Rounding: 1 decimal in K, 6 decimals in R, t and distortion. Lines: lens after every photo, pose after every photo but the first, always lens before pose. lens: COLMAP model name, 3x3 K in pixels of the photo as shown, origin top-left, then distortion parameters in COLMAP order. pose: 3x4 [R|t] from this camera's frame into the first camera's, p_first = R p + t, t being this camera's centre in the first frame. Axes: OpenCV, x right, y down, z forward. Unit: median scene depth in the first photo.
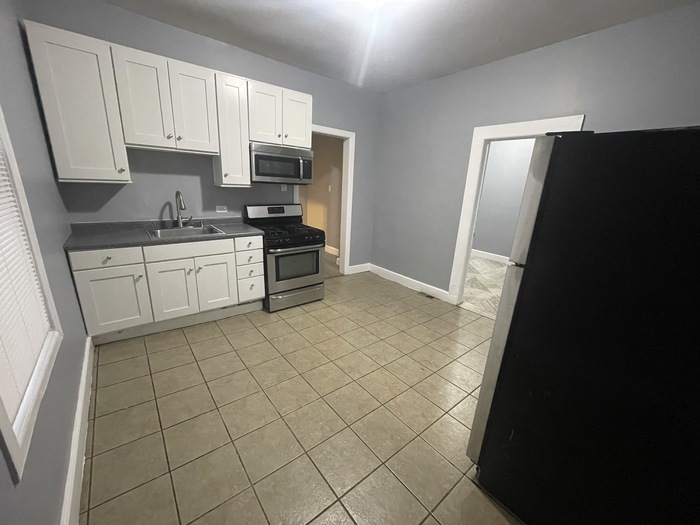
lens RADIAL K [[281.0, 0, 348.8], [0, 281.0, 262.8], [0, 0, 1]] dist [-0.000686, 0.000036]
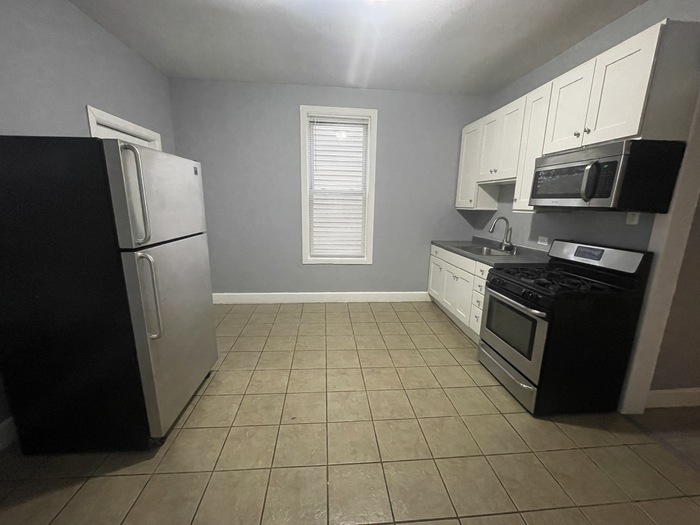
lens RADIAL K [[281.0, 0, 348.9], [0, 281.0, 261.8], [0, 0, 1]] dist [-0.000686, 0.000036]
pose [[-0.553642, 0.111718, -0.825227, 0.605584], [-0.278621, 0.909000, 0.309984, -0.244803], [0.784762, 0.401545, -0.472133, 1.017259]]
